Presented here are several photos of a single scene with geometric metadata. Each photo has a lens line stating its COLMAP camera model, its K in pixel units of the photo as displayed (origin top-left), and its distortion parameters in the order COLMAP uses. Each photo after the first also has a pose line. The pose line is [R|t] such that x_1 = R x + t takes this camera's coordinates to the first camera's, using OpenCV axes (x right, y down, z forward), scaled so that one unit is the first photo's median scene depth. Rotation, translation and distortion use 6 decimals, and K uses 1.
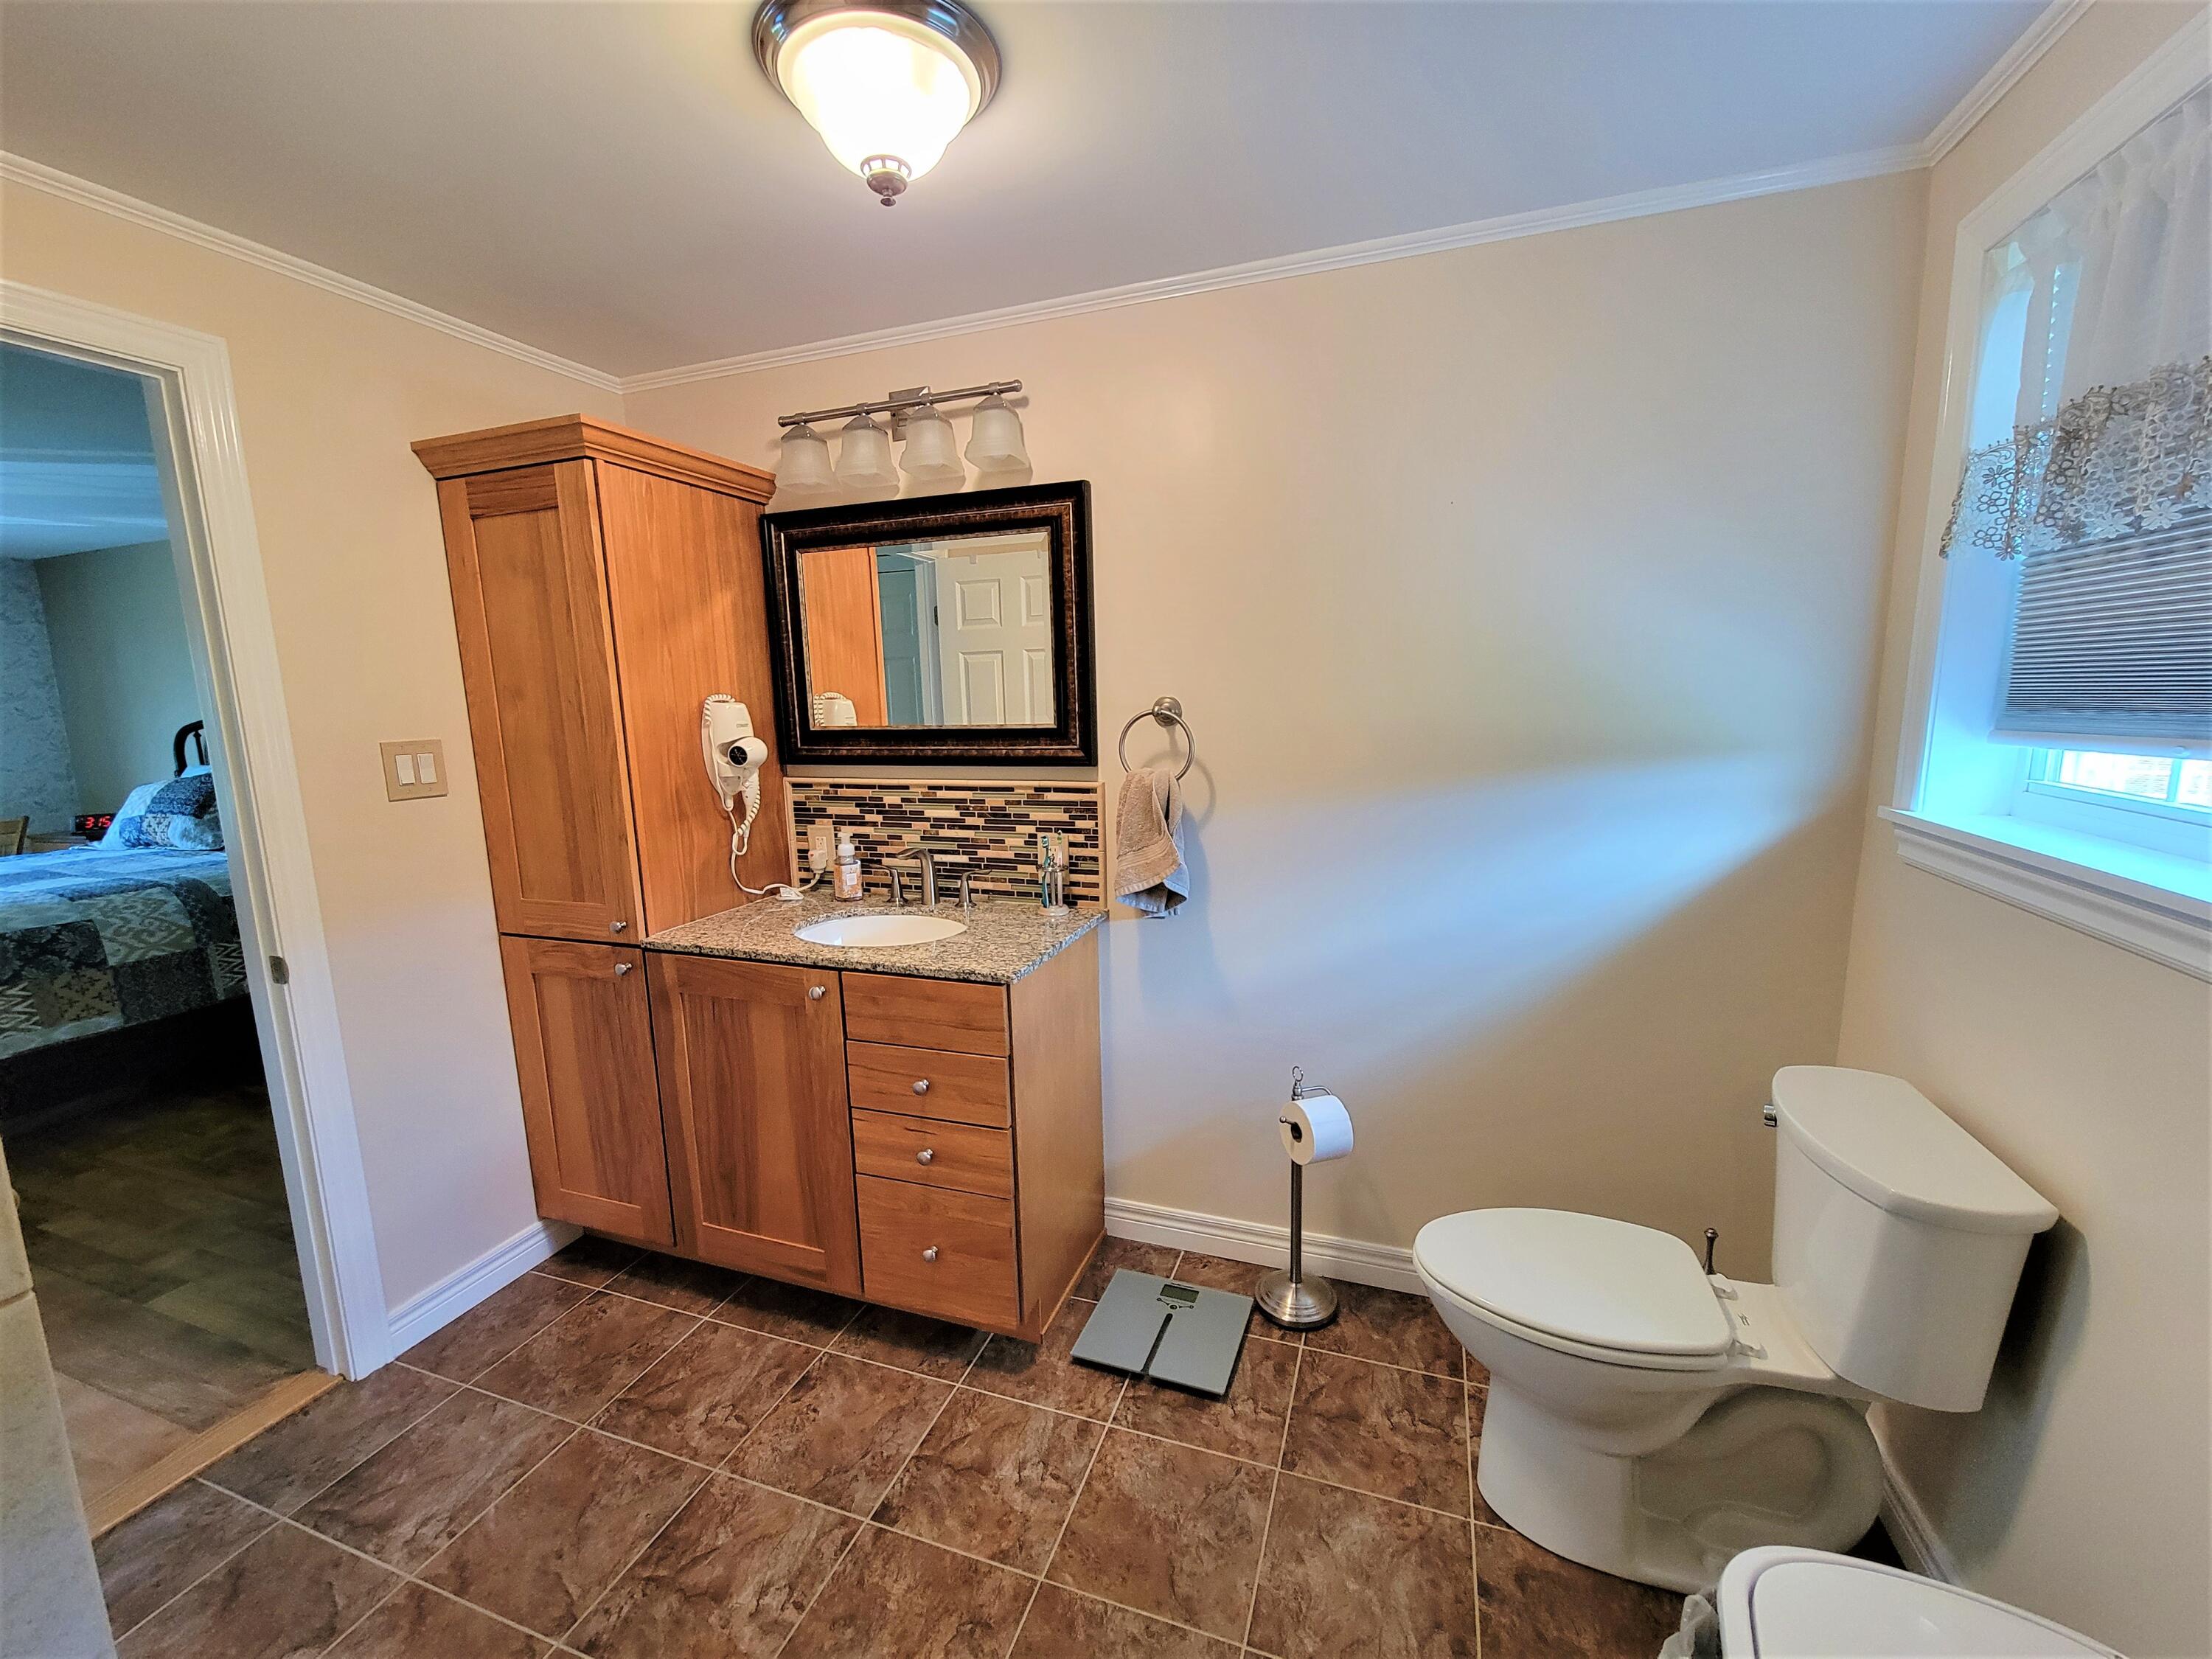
lens RADIAL K [[898.8, 0, 1106.0], [0, 898.8, 829.5], [0, 0, 1]] dist [0.001008, -0.003897]
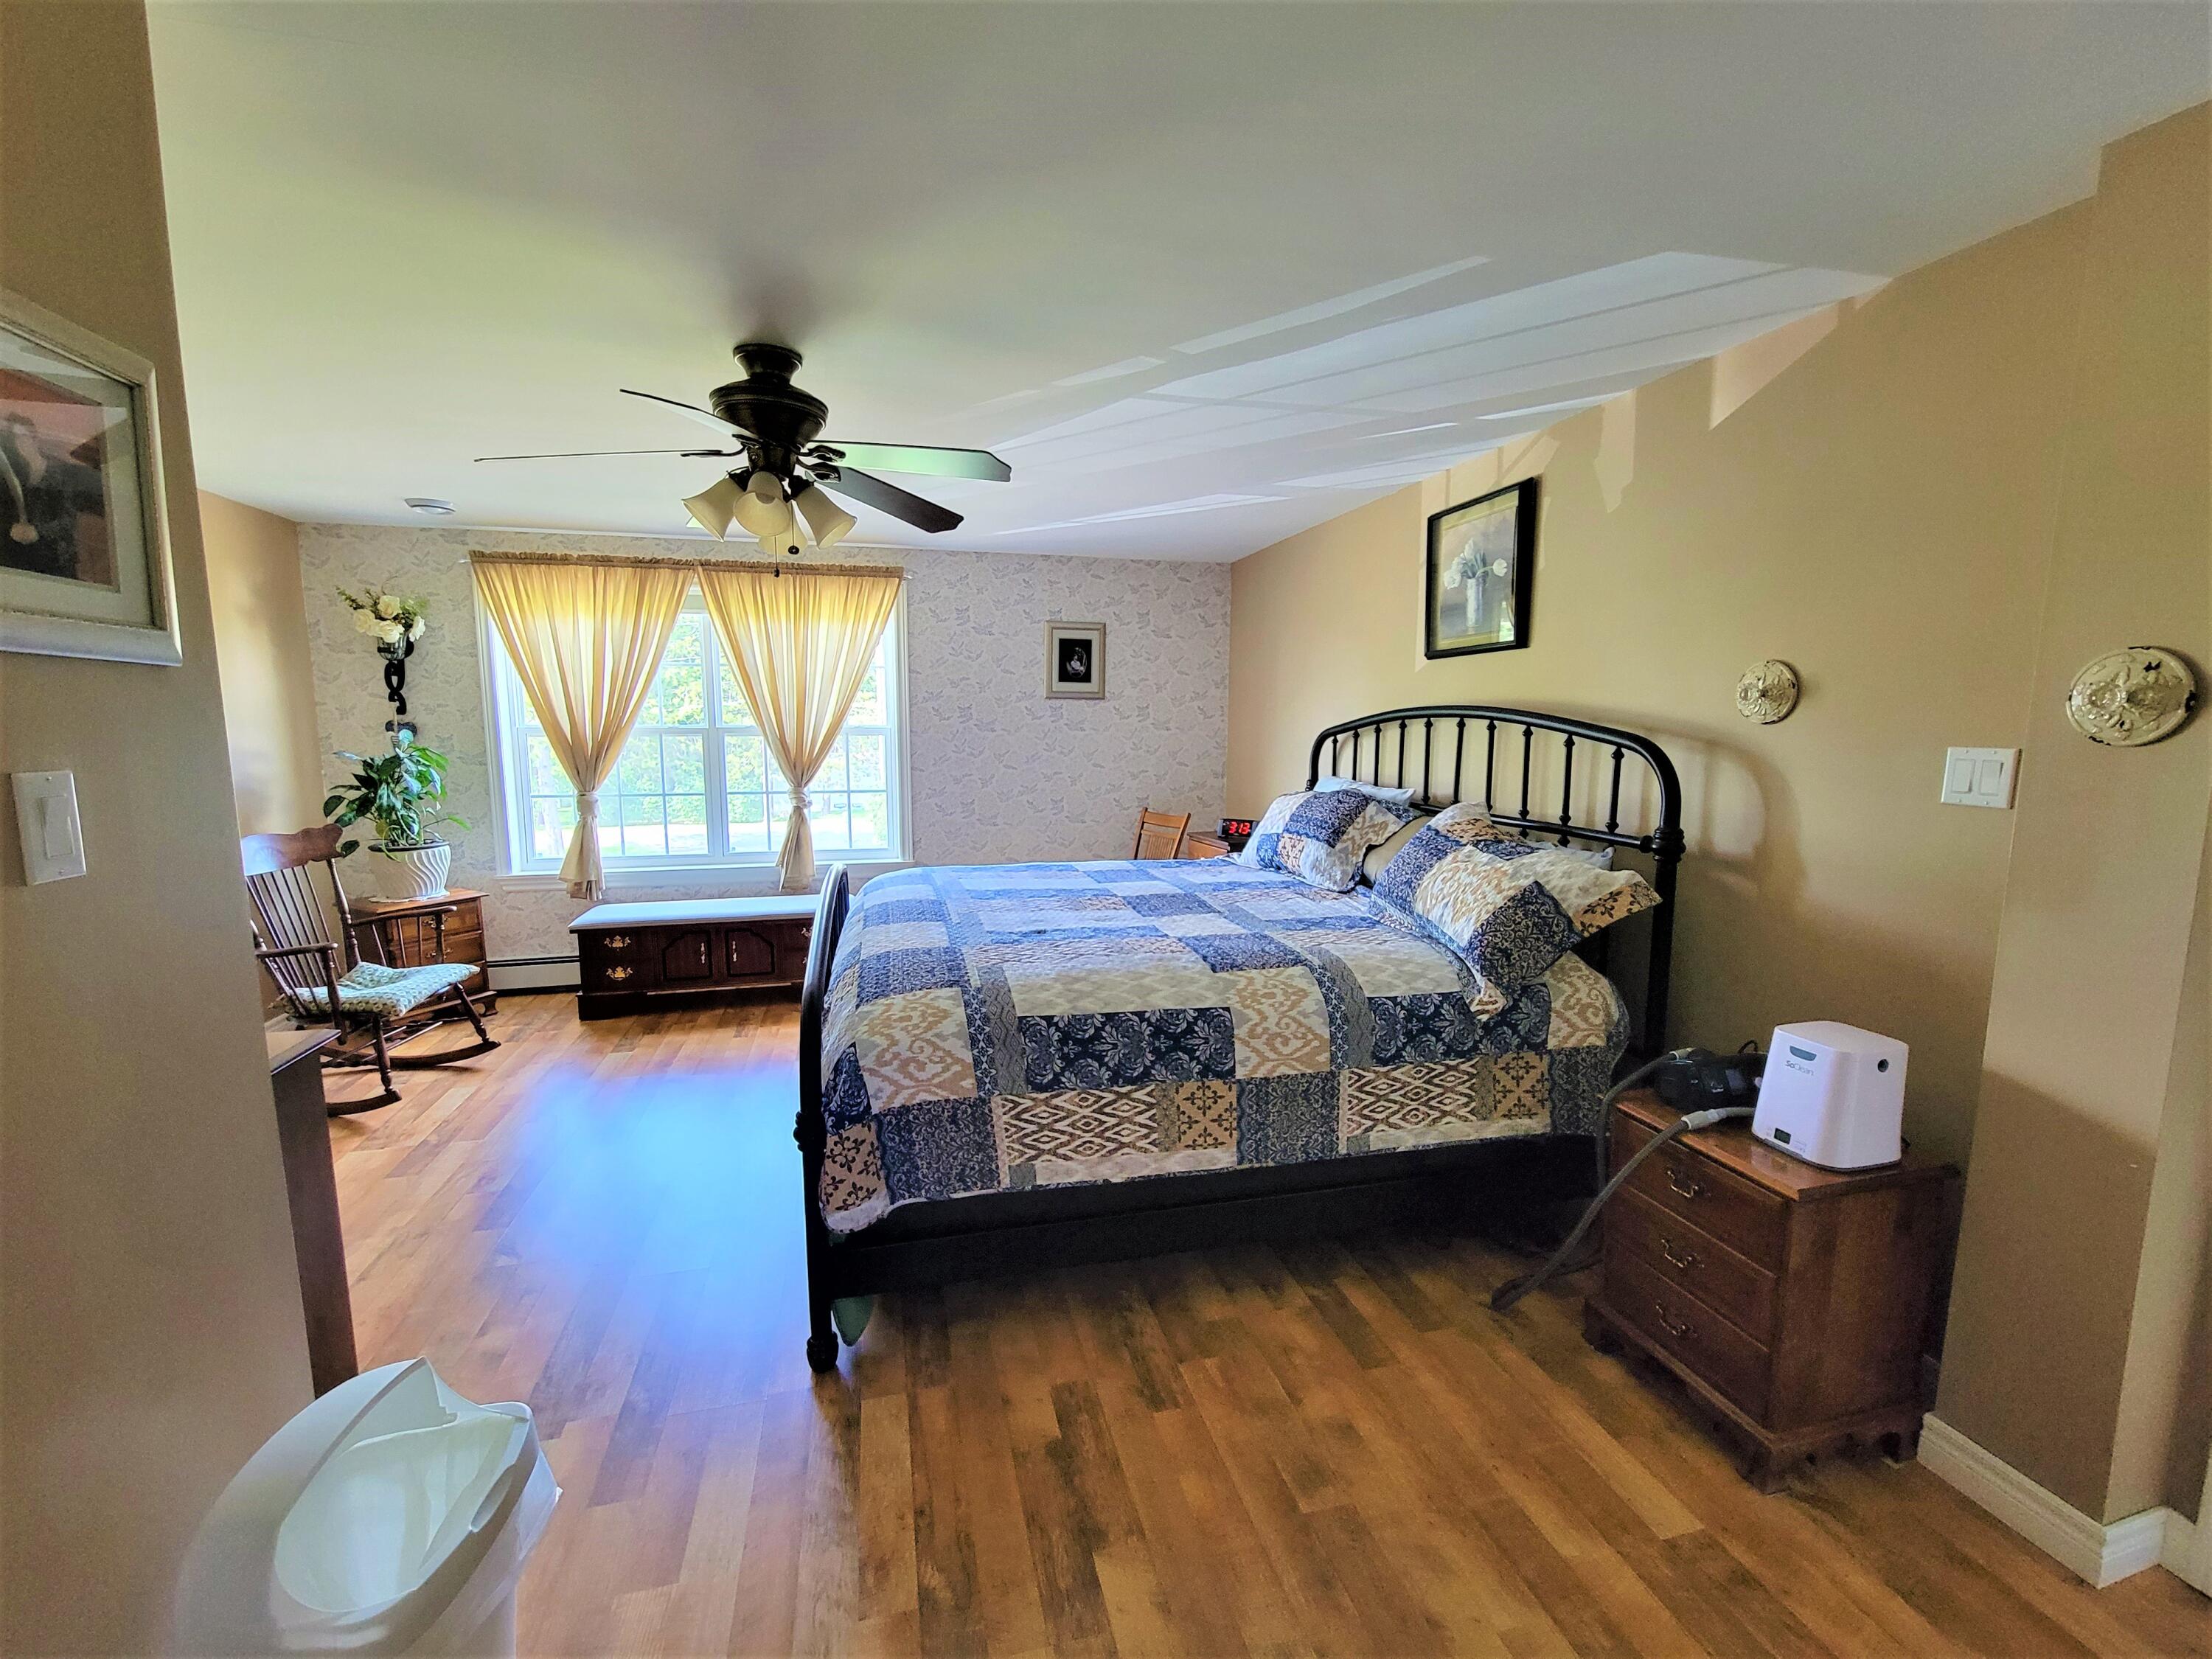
lens RADIAL K [[898.8, 0, 1106.0], [0, 898.8, 829.5], [0, 0, 1]] dist [0.001008, -0.003897]
pose [[0.556707, 0.127279, -0.820901, -0.591648], [-0.145261, 0.987882, 0.054659, -0.052418], [0.817910, 0.088816, 0.568449, 0.481232]]
